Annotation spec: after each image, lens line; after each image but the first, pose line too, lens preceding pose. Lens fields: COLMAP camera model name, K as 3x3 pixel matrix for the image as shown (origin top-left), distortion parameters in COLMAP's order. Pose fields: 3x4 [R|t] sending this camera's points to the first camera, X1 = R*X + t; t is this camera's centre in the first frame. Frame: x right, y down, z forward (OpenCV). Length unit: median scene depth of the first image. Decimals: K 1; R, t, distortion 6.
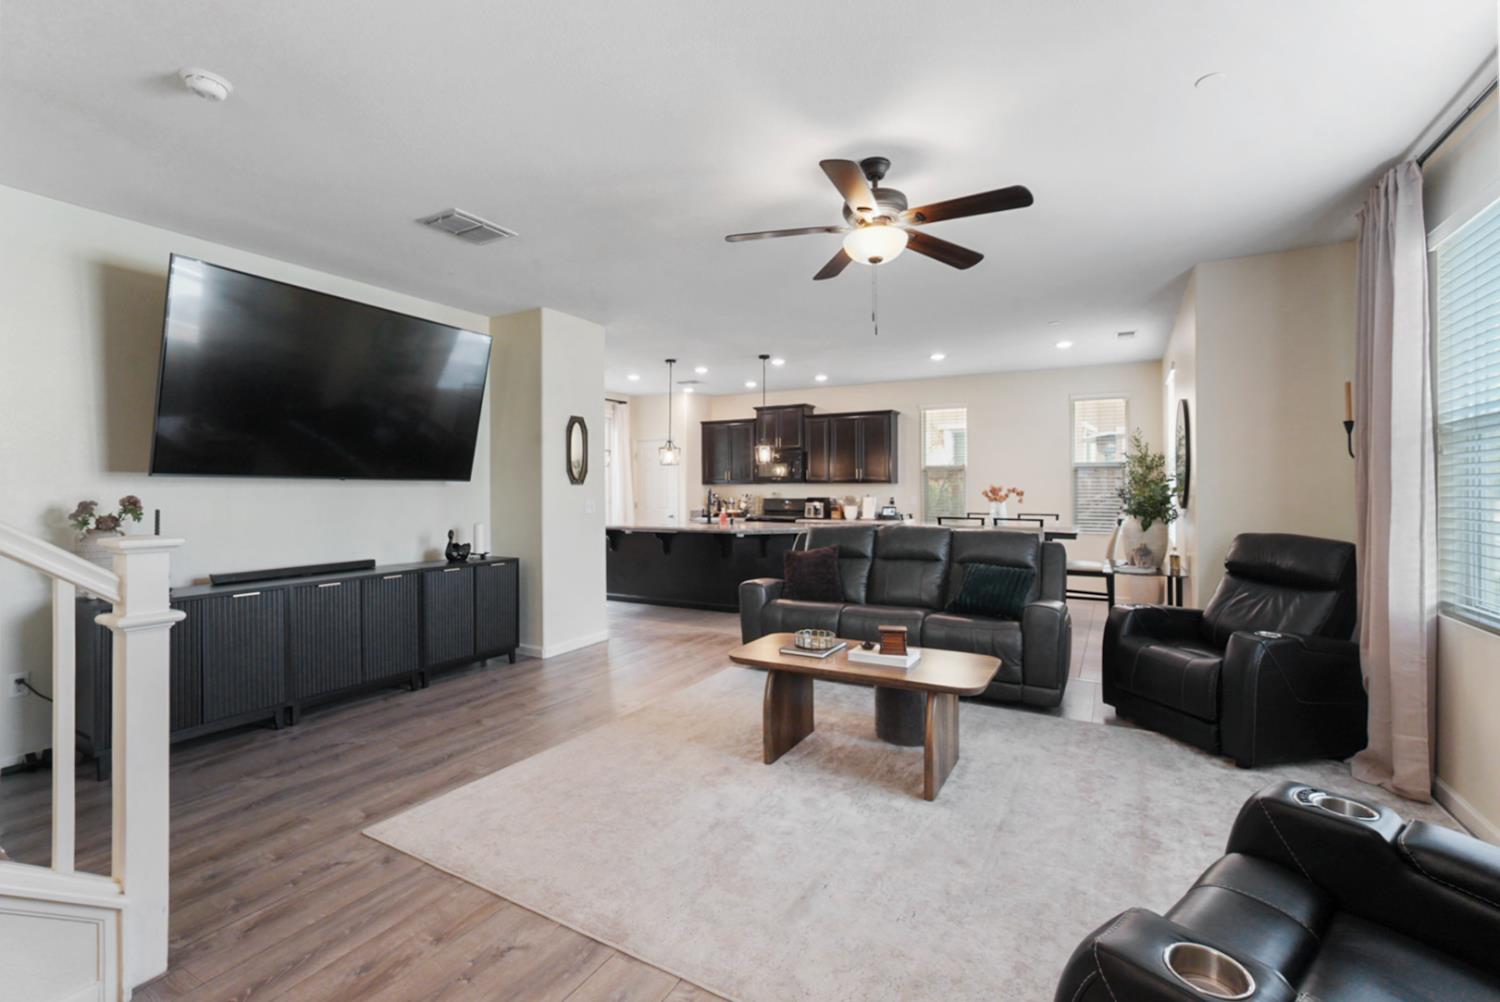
lens RADIAL K [[661.7, 0, 748.8], [0, 661.7, 491.3], [0, 0, 1]] dist [-0.023734, 0.013663]
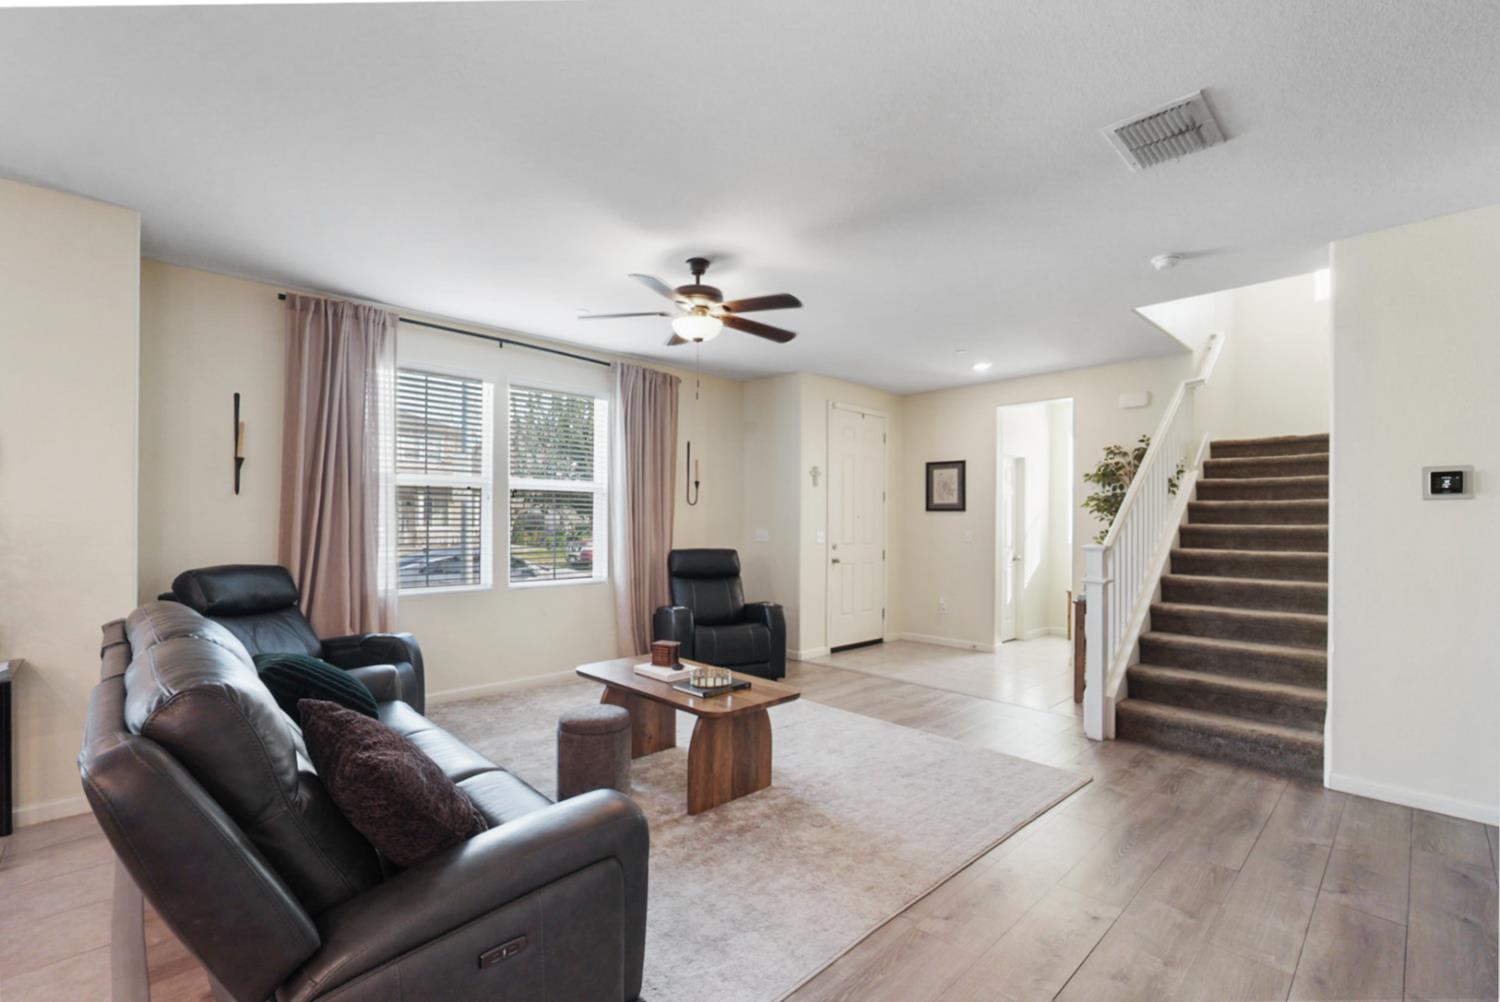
lens RADIAL K [[661.7, 0, 748.8], [0, 661.7, 491.3], [0, 0, 1]] dist [-0.023734, 0.013663]
pose [[-0.963066, 0.004297, 0.269231, -0.151073], [-0.006515, 0.999208, -0.039254, -0.000371], [-0.269187, -0.039558, -0.962275, 1.320491]]
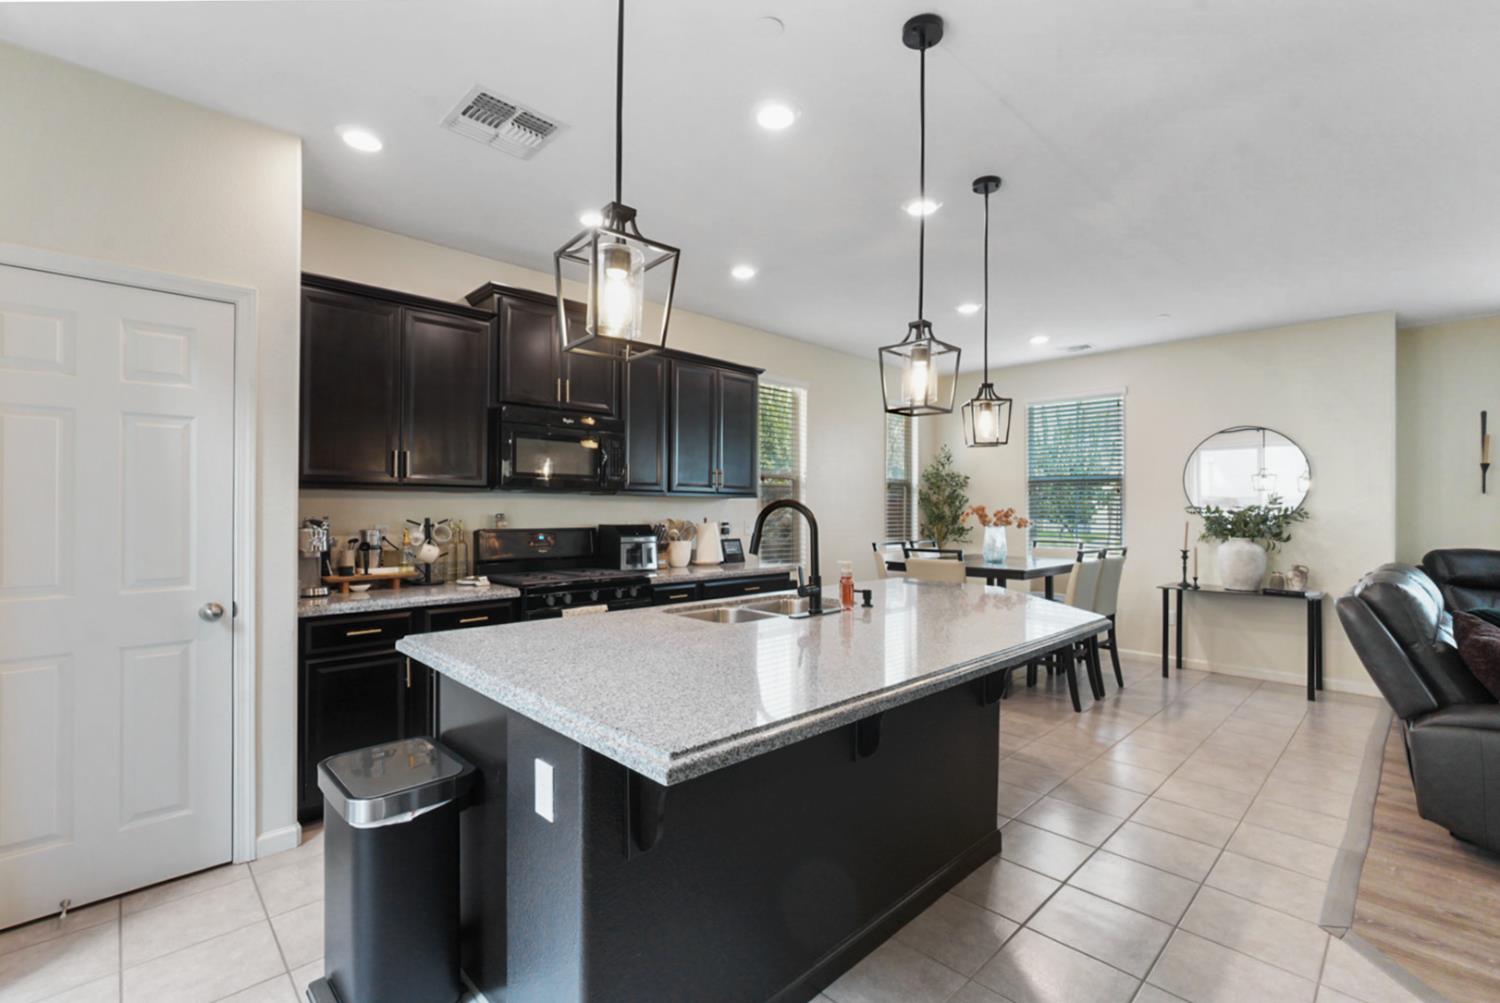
lens RADIAL K [[667.9, 0, 747.8], [0, 667.9, 522.7], [0, 0, 1]] dist [-0.020869, 0.000128]
pose [[0.283921, -0.006000, 0.958829, -0.634180], [0.004154, 0.999979, 0.005027, 0.010611], [-0.958839, 0.002556, 0.283940, 1.521034]]
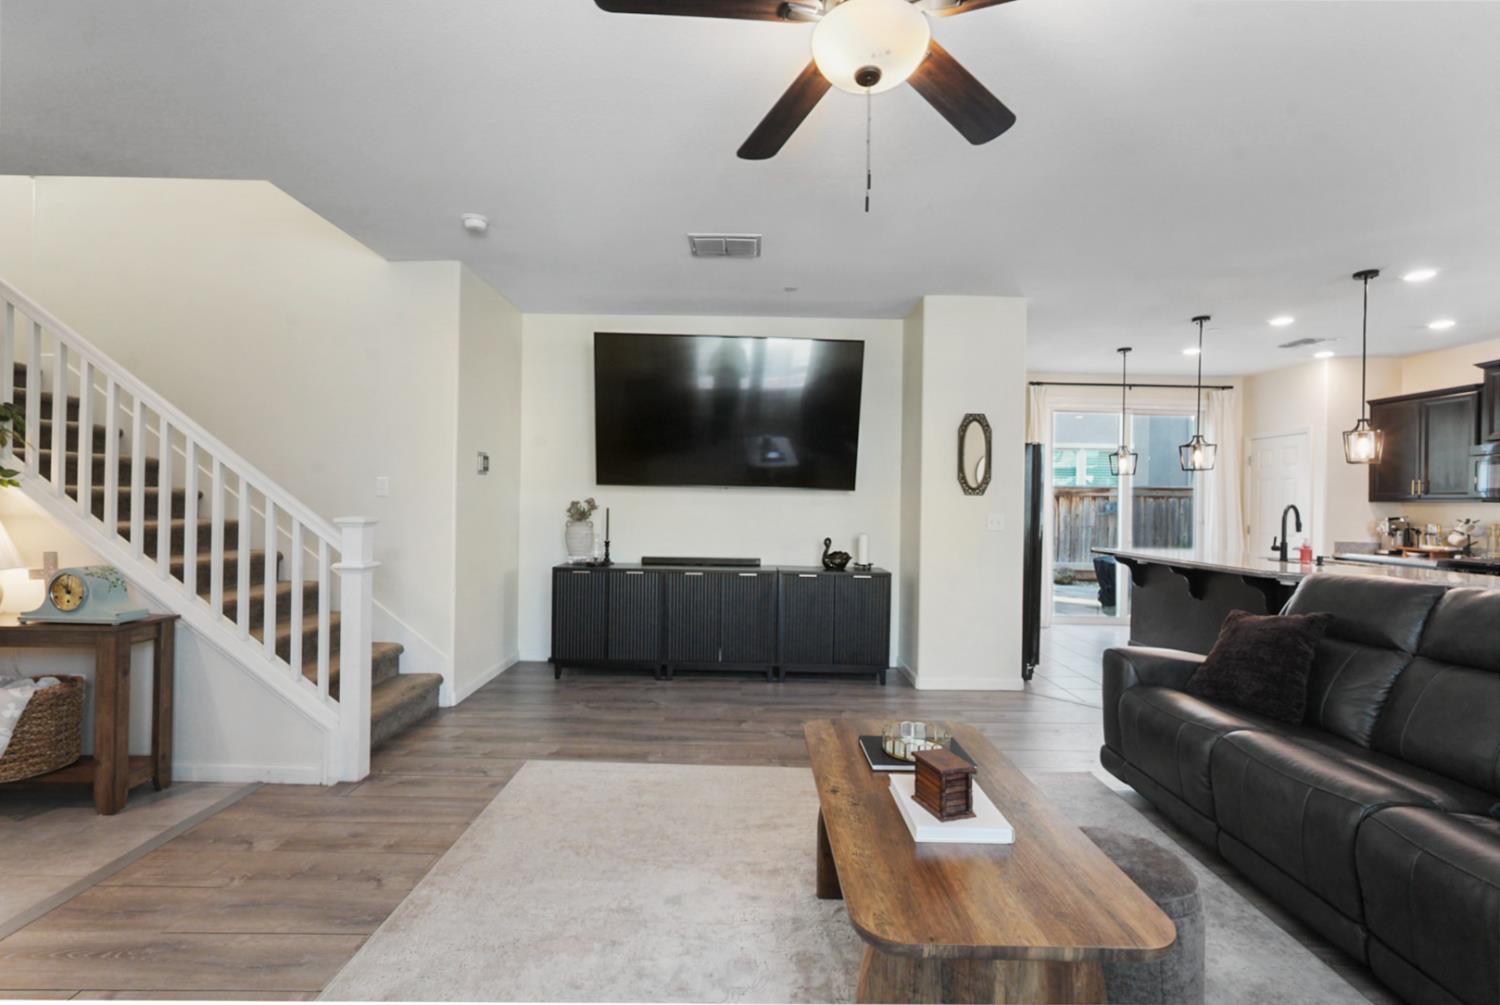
lens RADIAL K [[661.4, 0, 748.0], [0, 661.4, 498.9], [0, 0, 1]] dist [-0.001244, 0.000151]
pose [[0.489513, 0.008166, -0.871958, 0.386518], [-0.021775, 0.999759, -0.002862, 0.003706], [0.871724, 0.020388, 0.489572, 0.389102]]
